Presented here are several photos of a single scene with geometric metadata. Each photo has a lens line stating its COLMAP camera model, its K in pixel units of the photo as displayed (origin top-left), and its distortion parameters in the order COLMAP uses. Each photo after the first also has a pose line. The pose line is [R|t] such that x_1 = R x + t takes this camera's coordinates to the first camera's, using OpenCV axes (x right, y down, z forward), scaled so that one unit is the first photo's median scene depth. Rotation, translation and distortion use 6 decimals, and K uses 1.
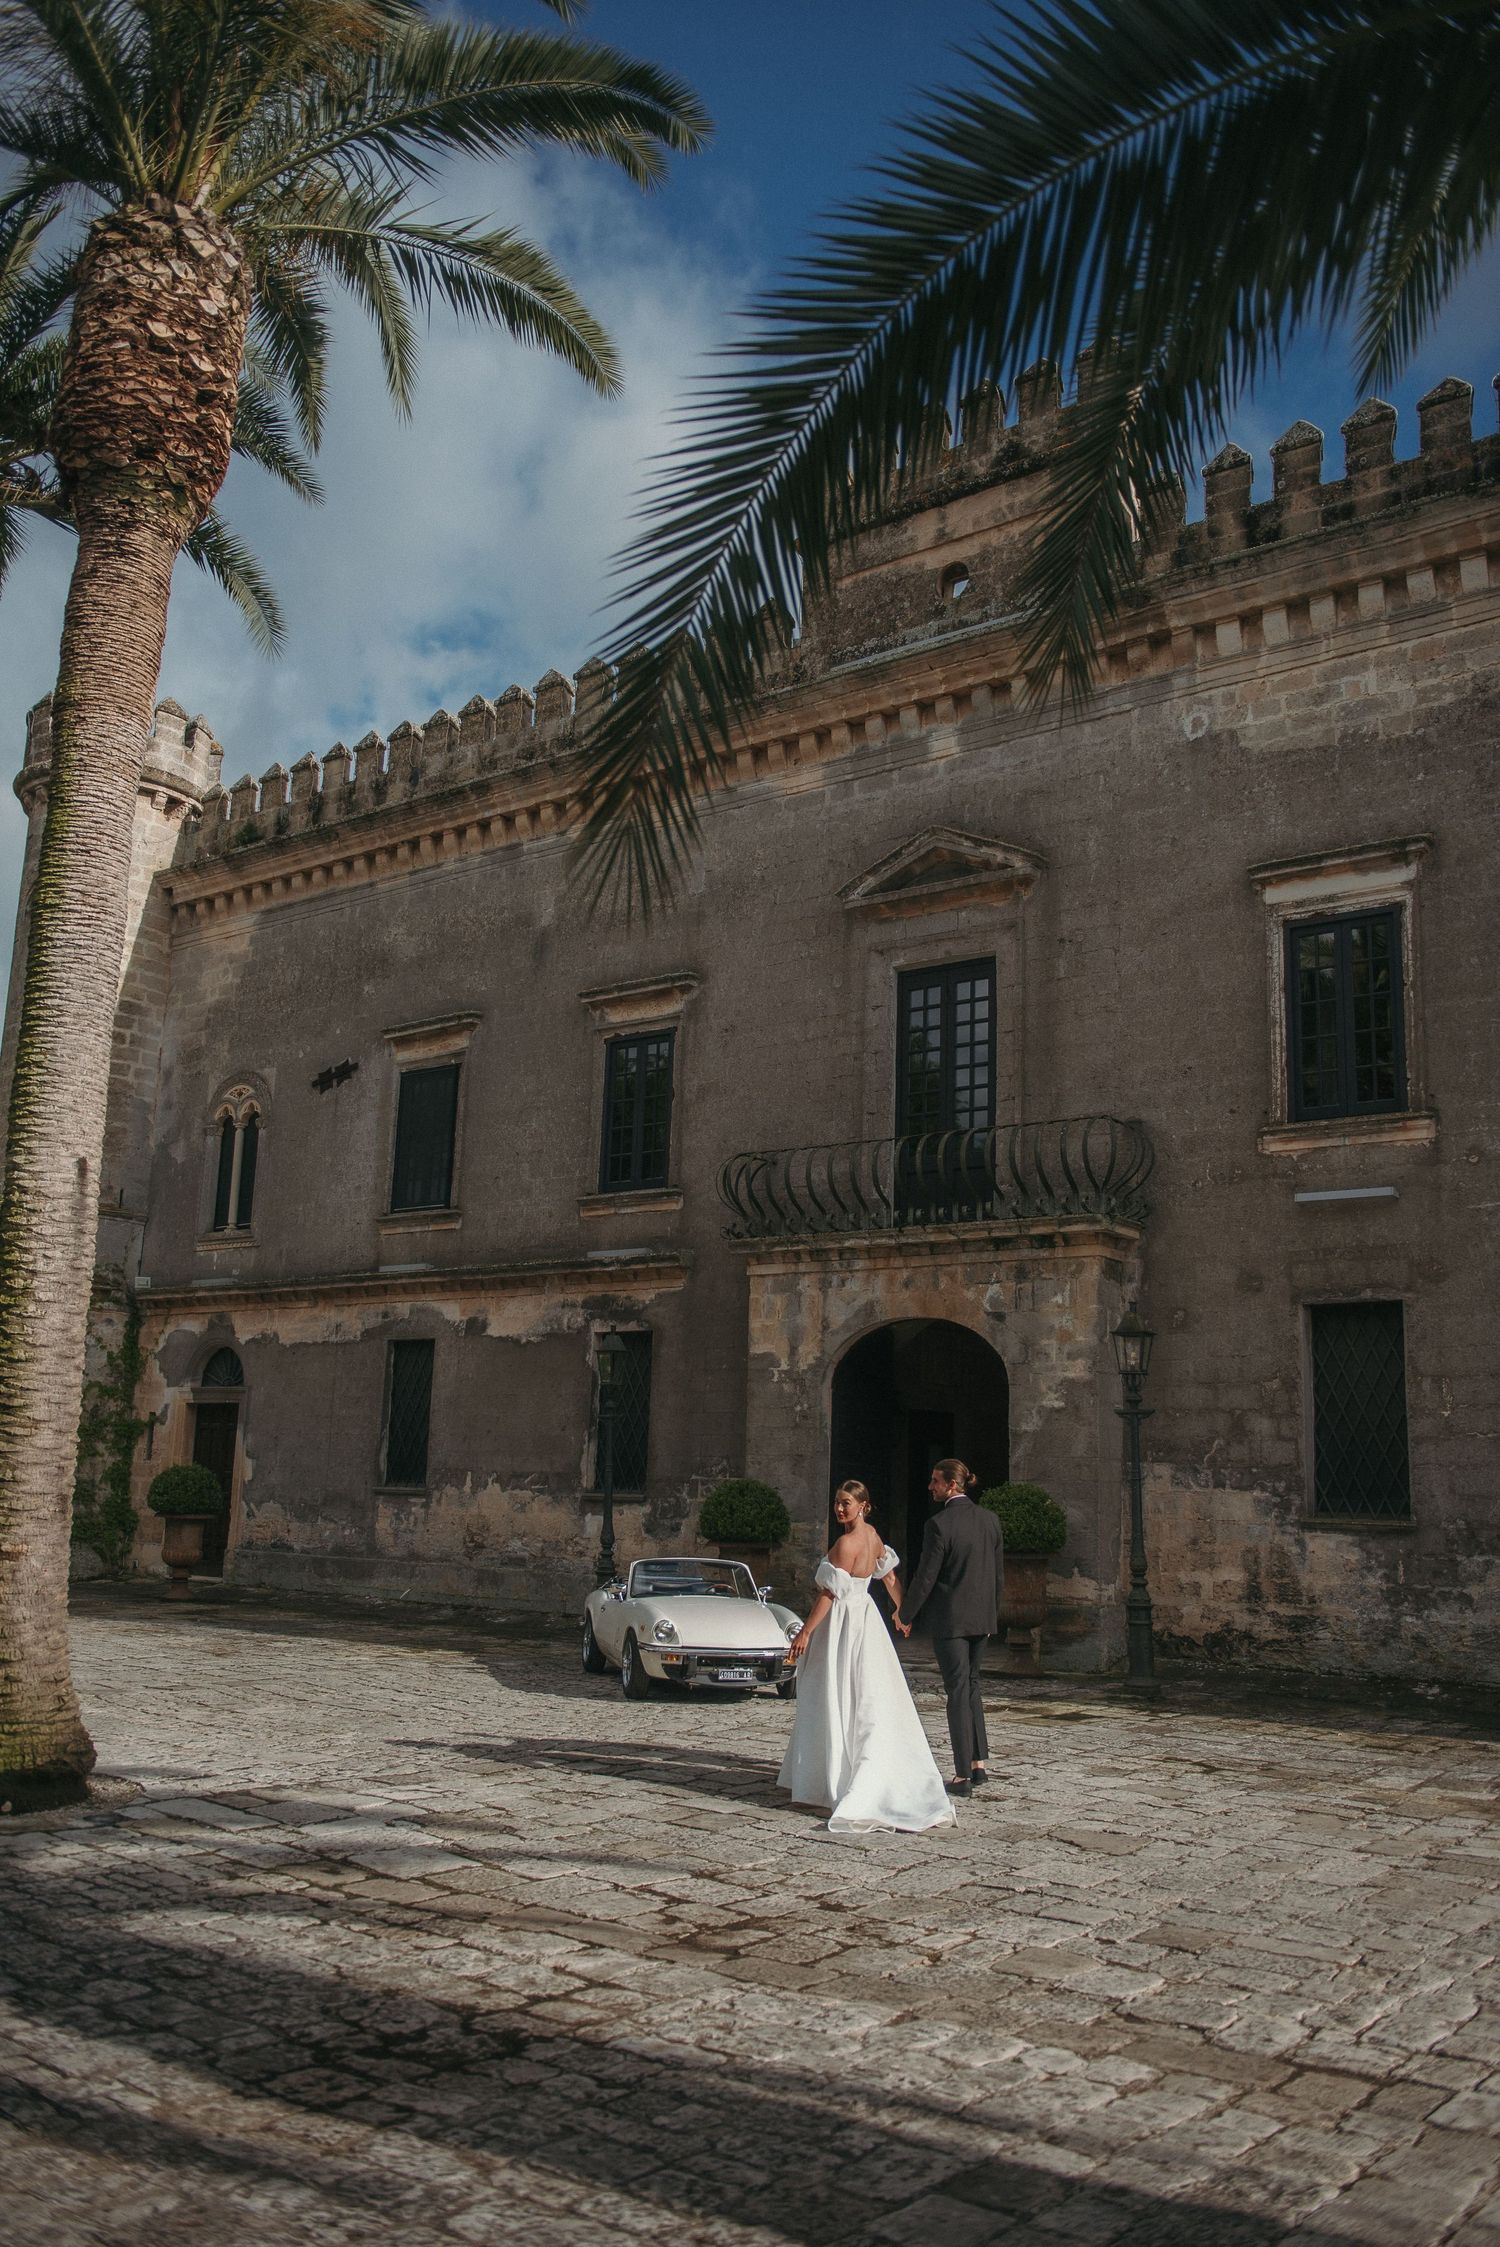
lens RADIAL K [[1813.7, 0, 750.0], [0, 1813.7, 1123.5], [0, 0, 1]] dist [-0.044794, -0.000263]
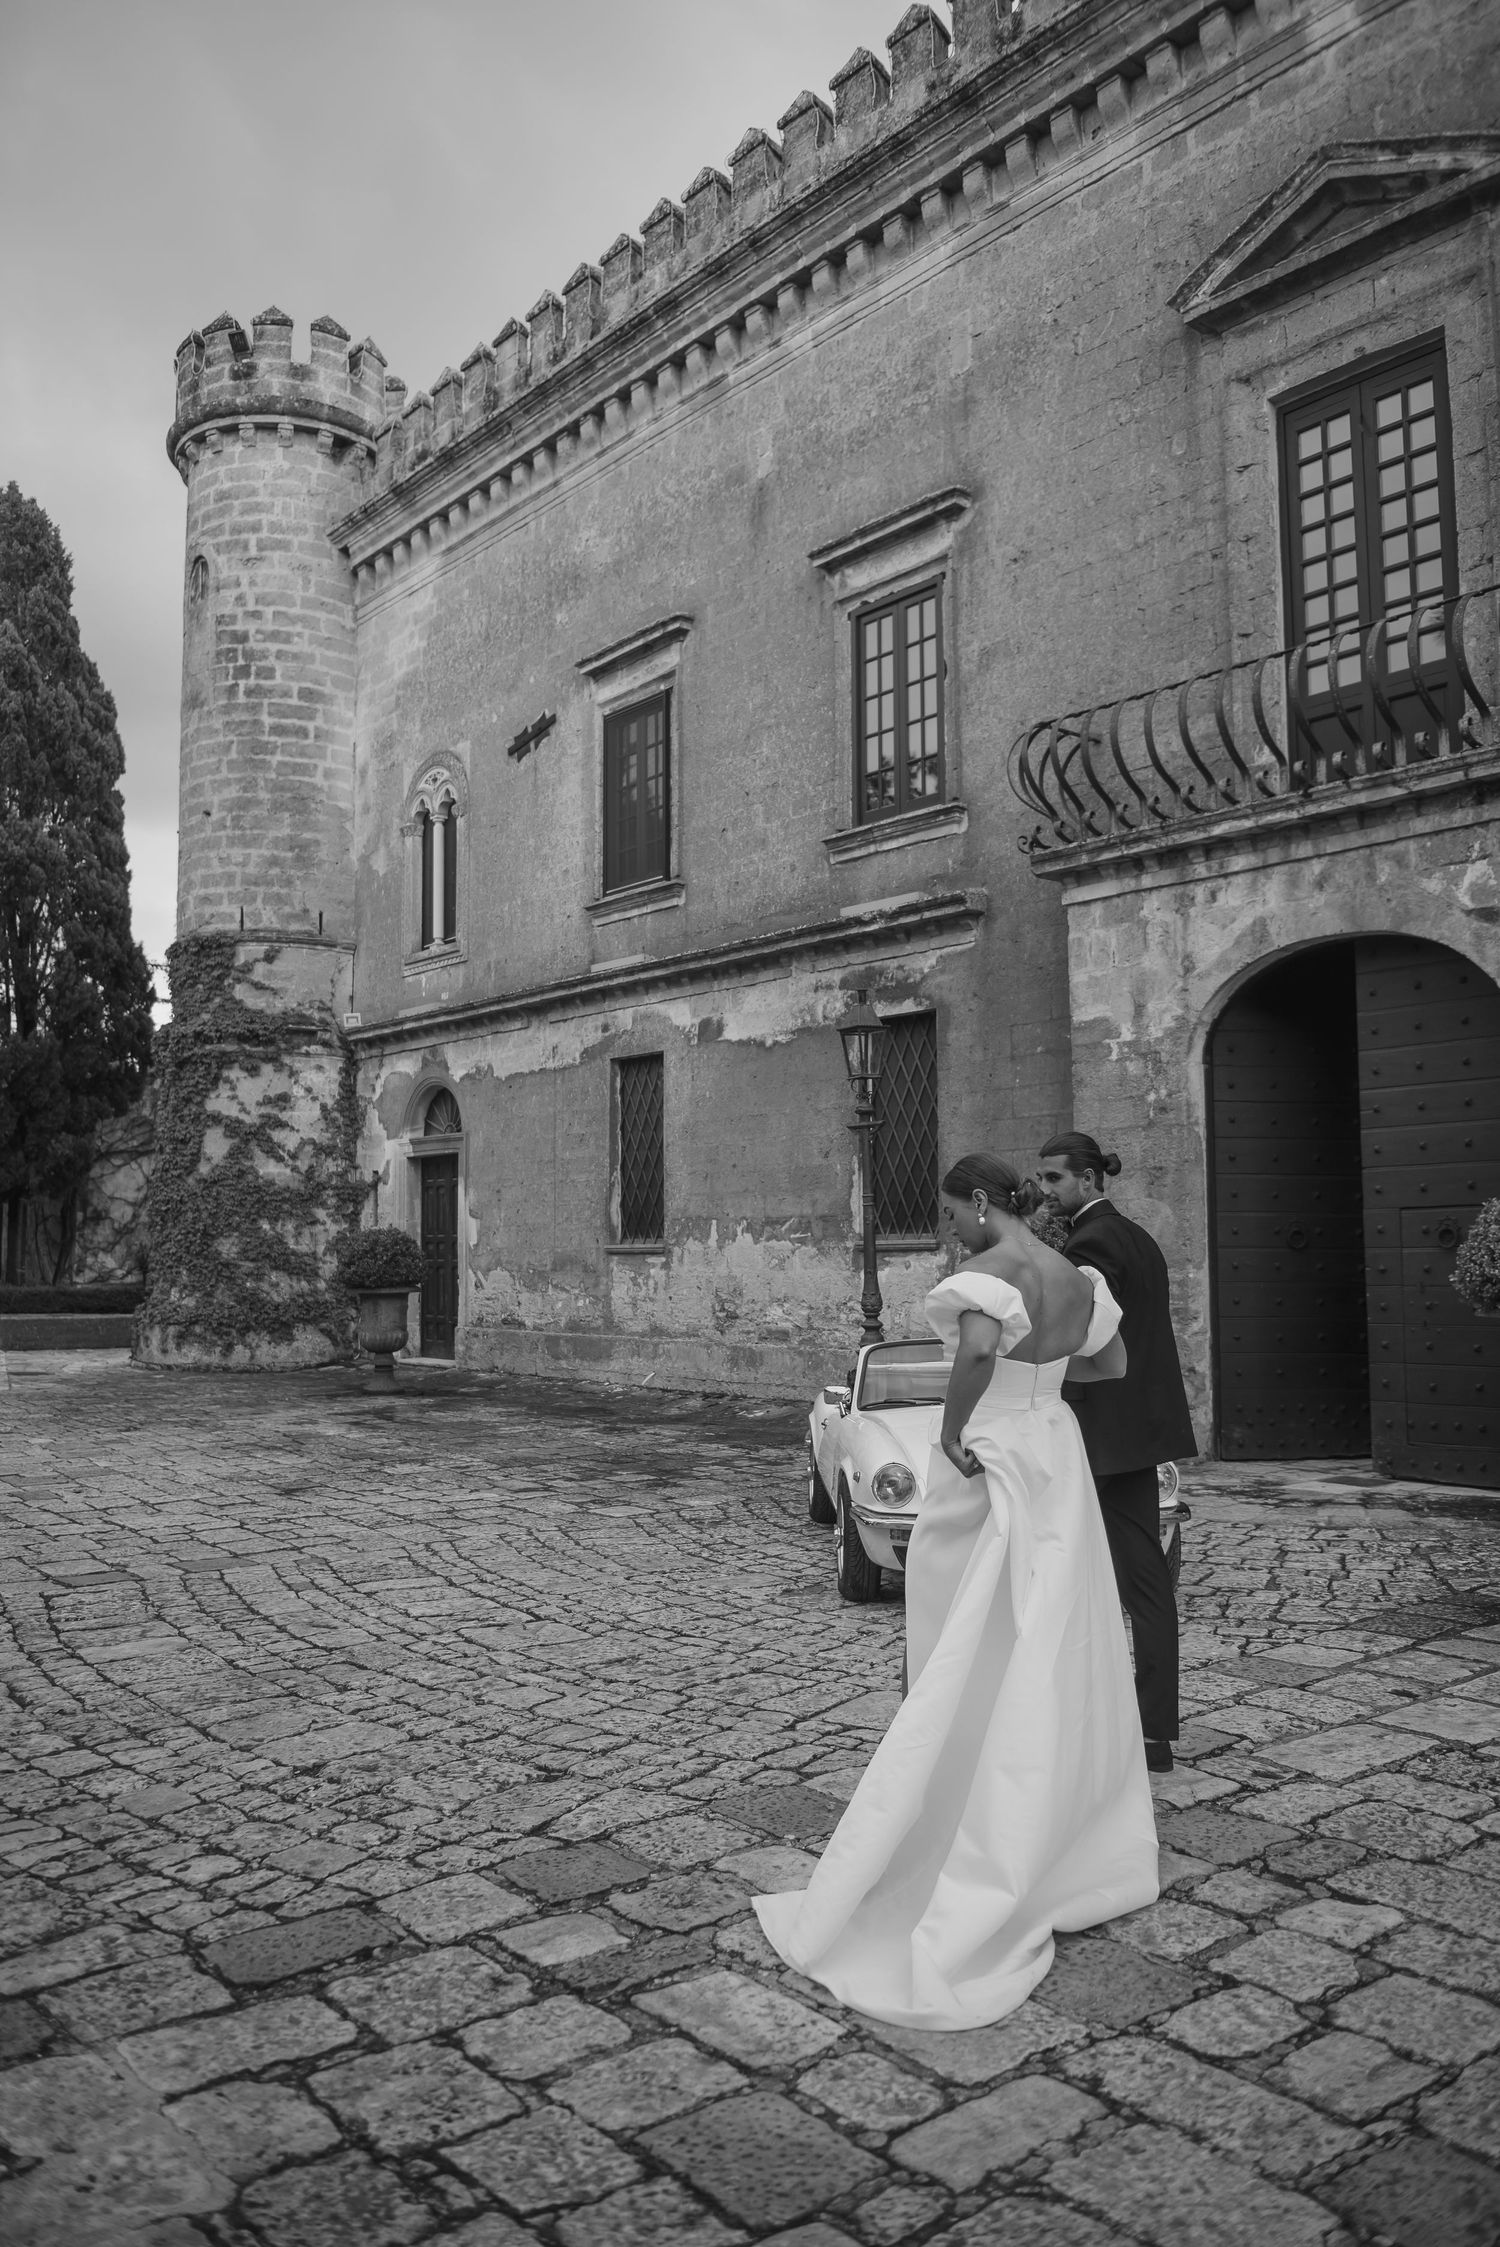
lens RADIAL K [[1696.5, 0, 750.0], [0, 1696.5, 1123.5], [0, 0, 1]] dist [-0.040033, -0.010365]
pose [[0.976444, -0.051247, -0.209599, 0.010237], [0.076882, 0.990264, 0.116044, 0.067945], [0.201611, -0.129425, 0.970877, 0.303877]]
